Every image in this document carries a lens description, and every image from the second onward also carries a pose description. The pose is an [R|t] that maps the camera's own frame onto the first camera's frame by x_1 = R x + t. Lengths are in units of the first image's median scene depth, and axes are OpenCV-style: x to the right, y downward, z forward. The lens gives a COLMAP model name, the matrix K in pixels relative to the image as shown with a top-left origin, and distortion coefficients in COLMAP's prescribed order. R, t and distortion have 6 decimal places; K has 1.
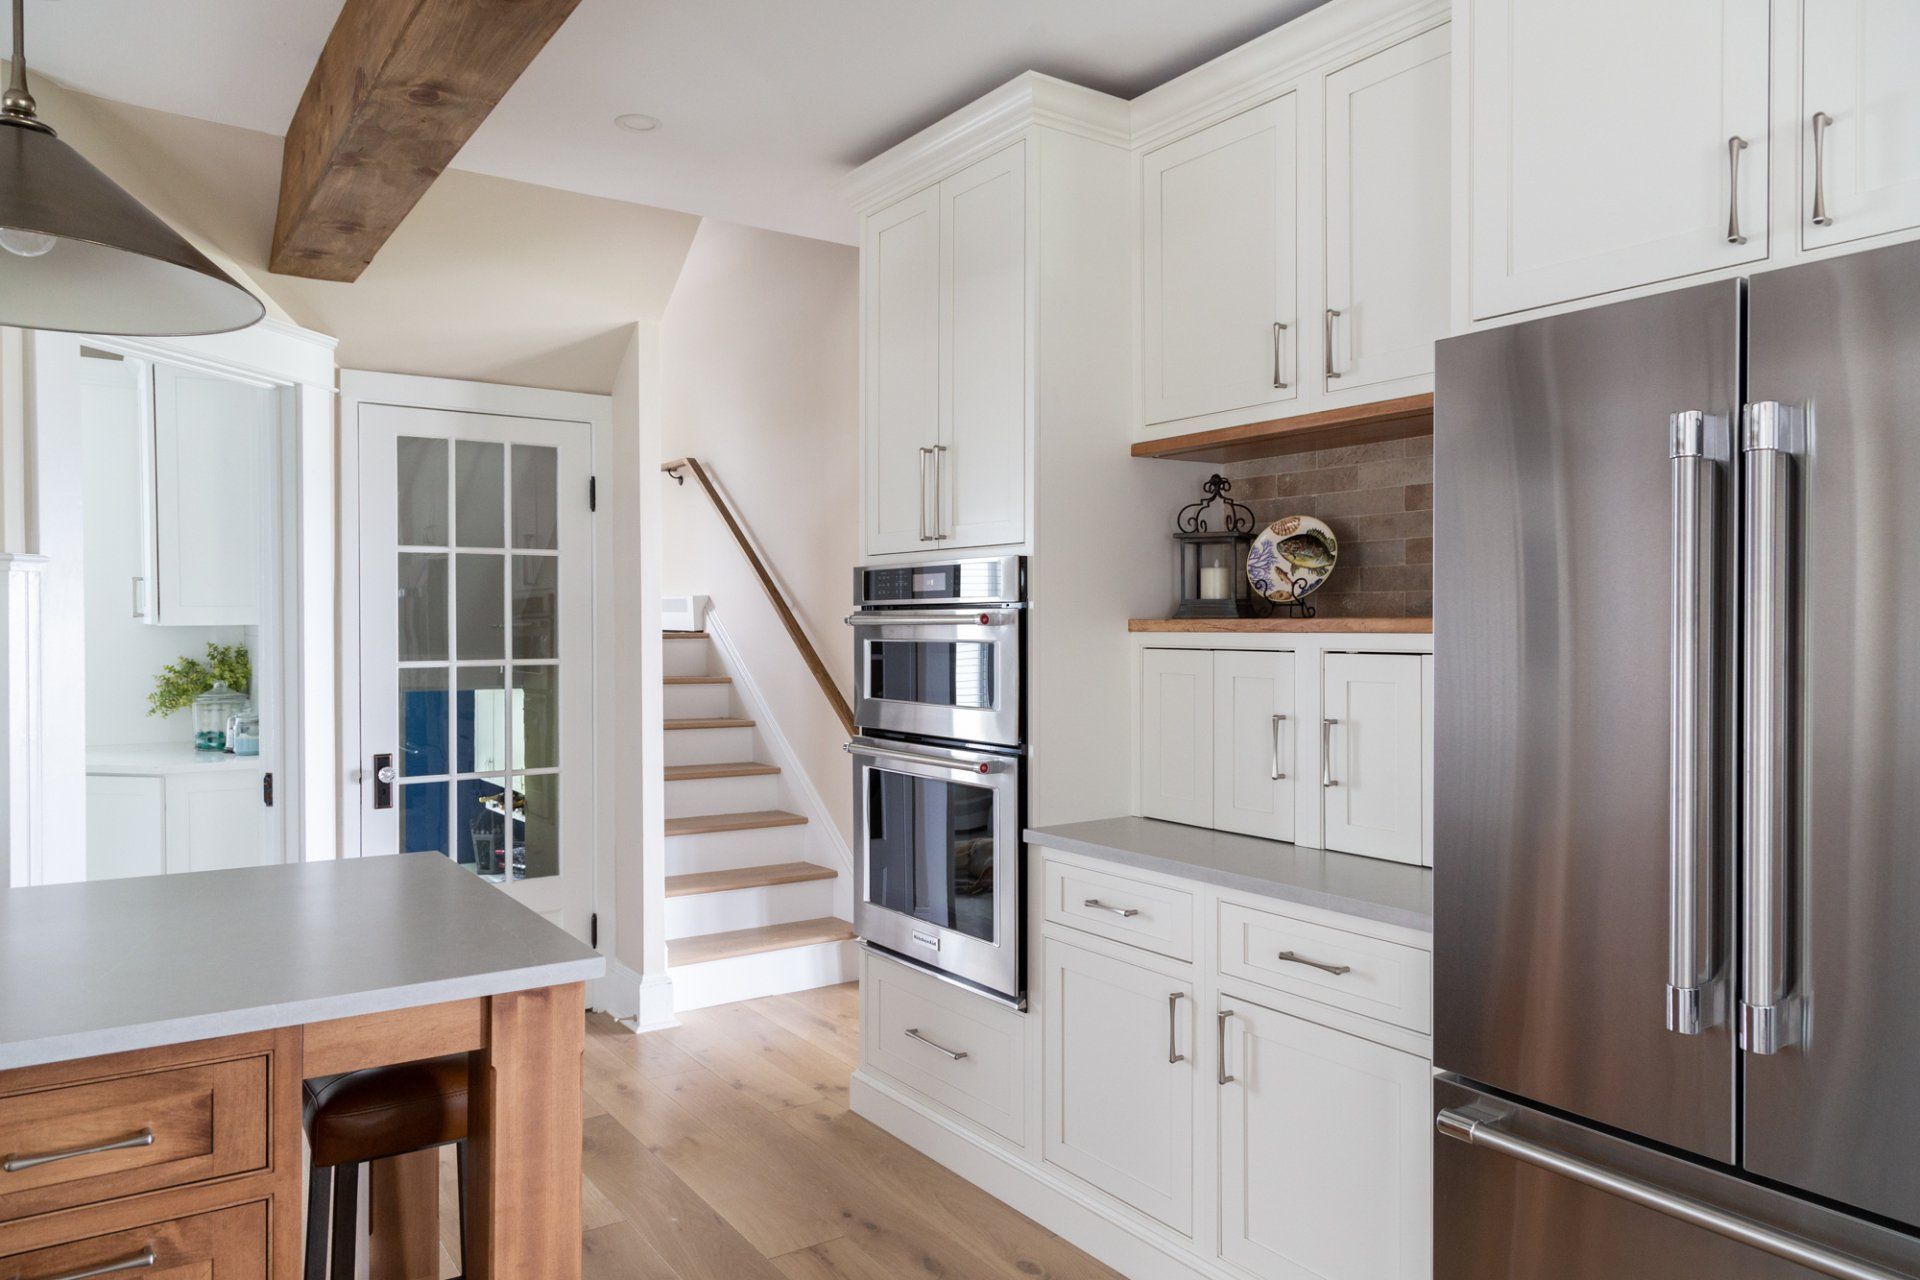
lens RADIAL K [[1294.2, 0, 972.5], [0, 1294.2, 635.5], [0, 0, 1]] dist [0.000178, 0.000781]
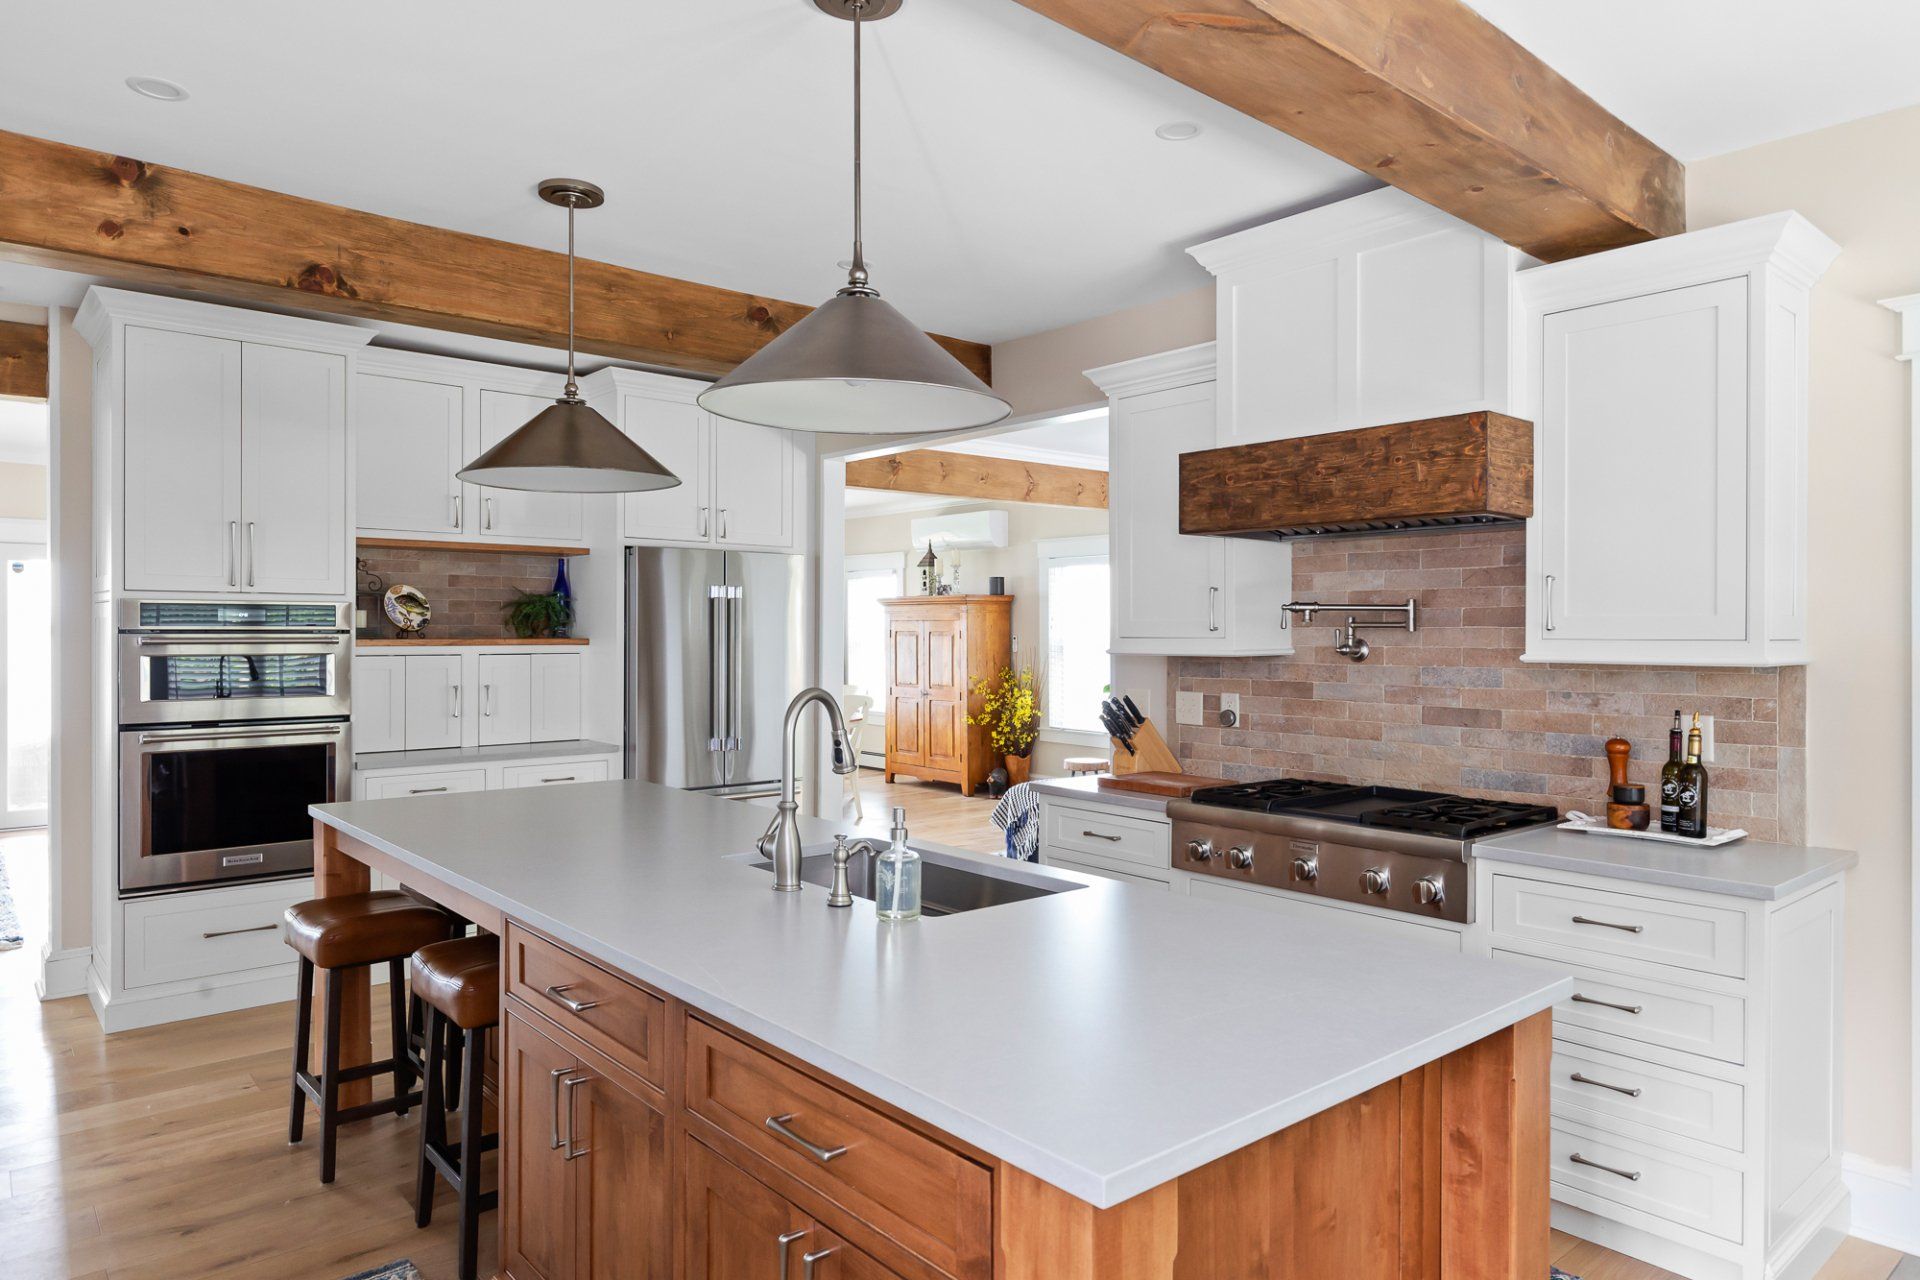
lens RADIAL K [[1178.9, 0, 960.0], [0, 1178.9, 640.0], [0, 0, 1]] dist [0.001185, -0.000668]
pose [[-0.100572, -0.008416, 0.994894, -1.405133], [0.003933, 0.999953, 0.008856, -0.020898], [-0.994922, 0.004804, -0.100534, 0.320530]]
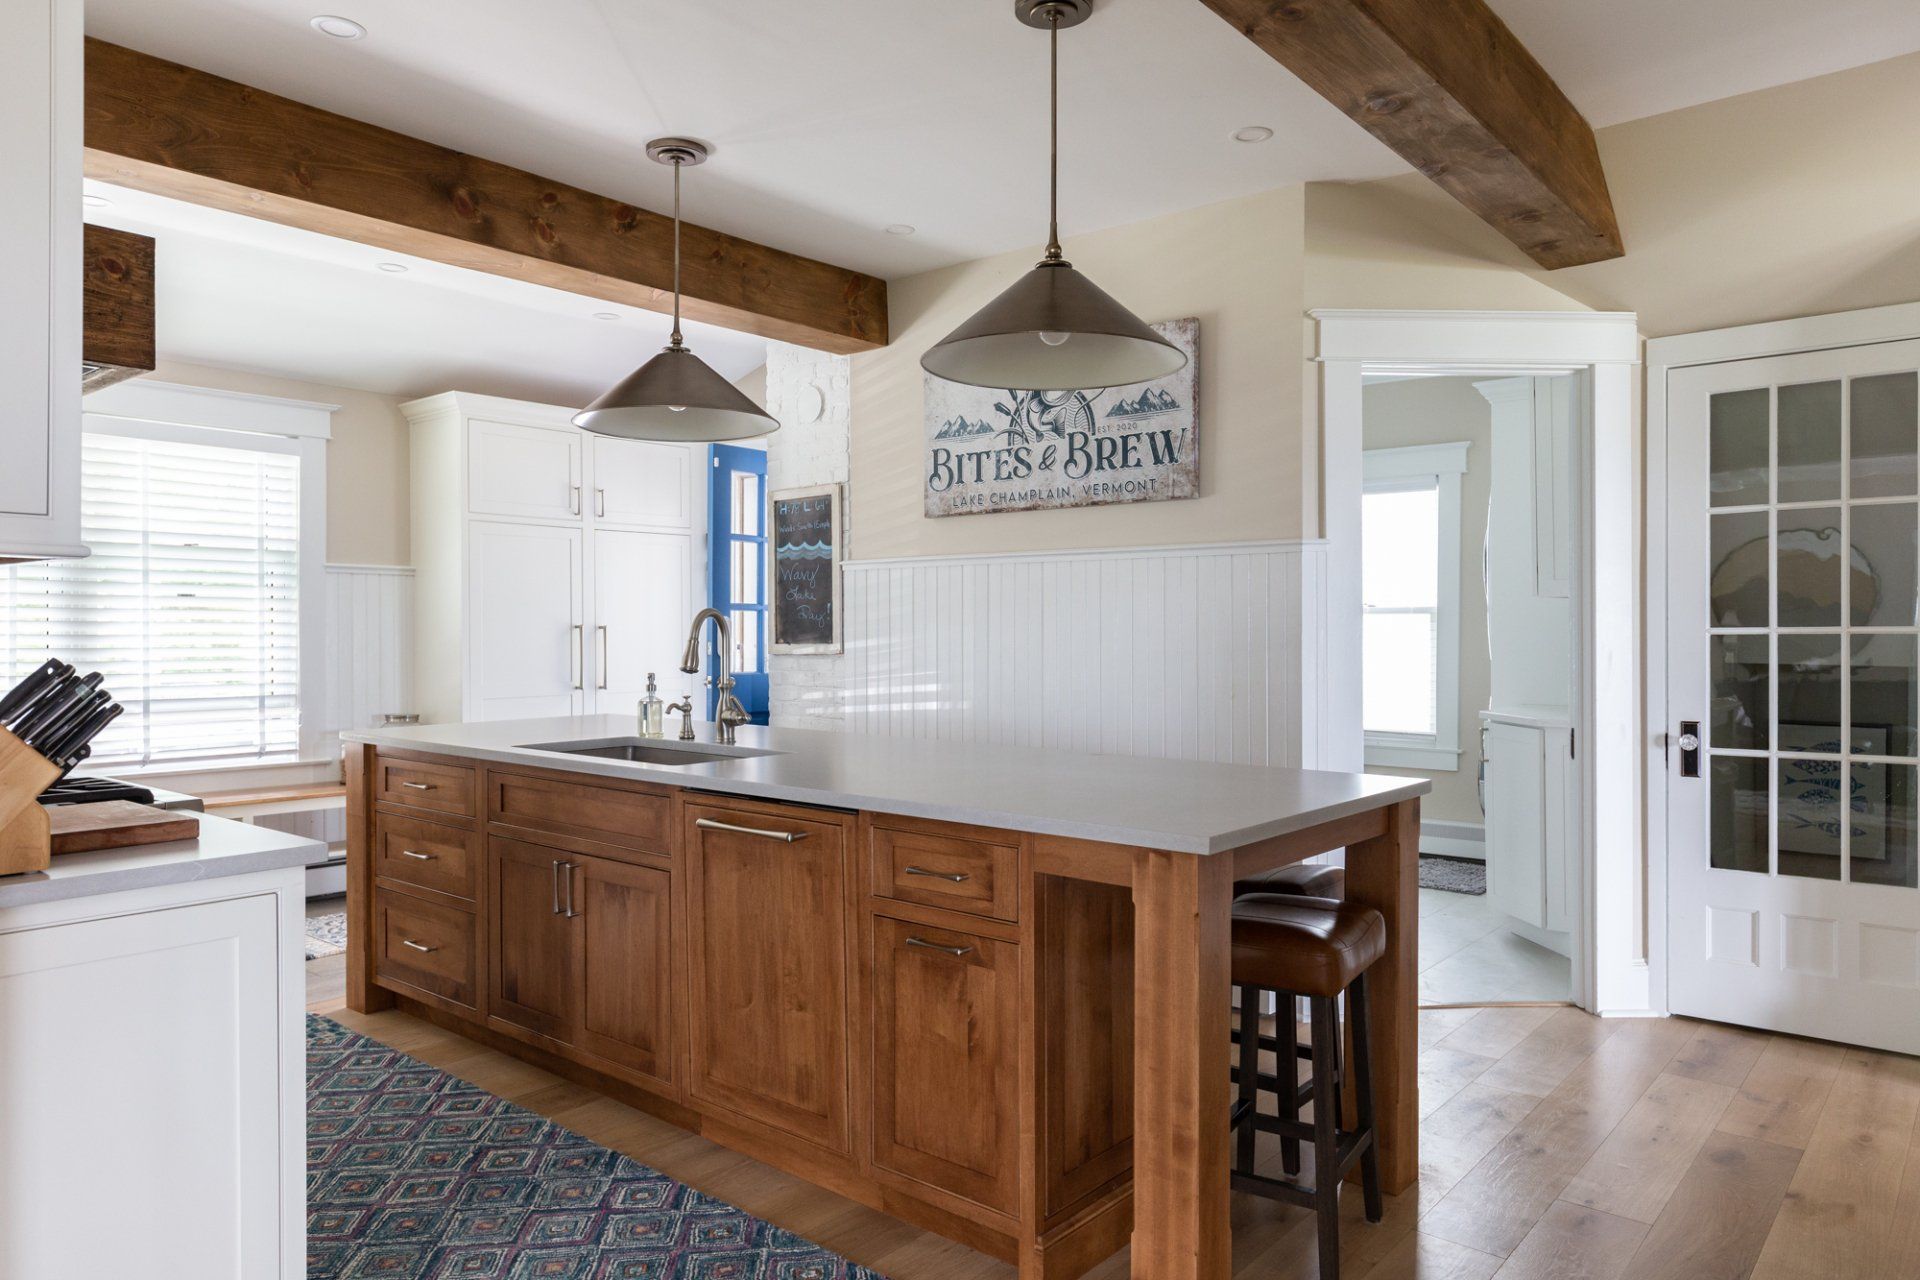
lens RADIAL K [[1261.9, 0, 948.1], [0, 1261.9, 636.8], [0, 0, 1]] dist [0.007175, 0.001325]
pose [[0.252711, 0.003077, -0.967537, 0.410102], [-0.005770, 0.999982, 0.001673, 0.035755], [0.967525, 0.005160, 0.252724, 0.261175]]
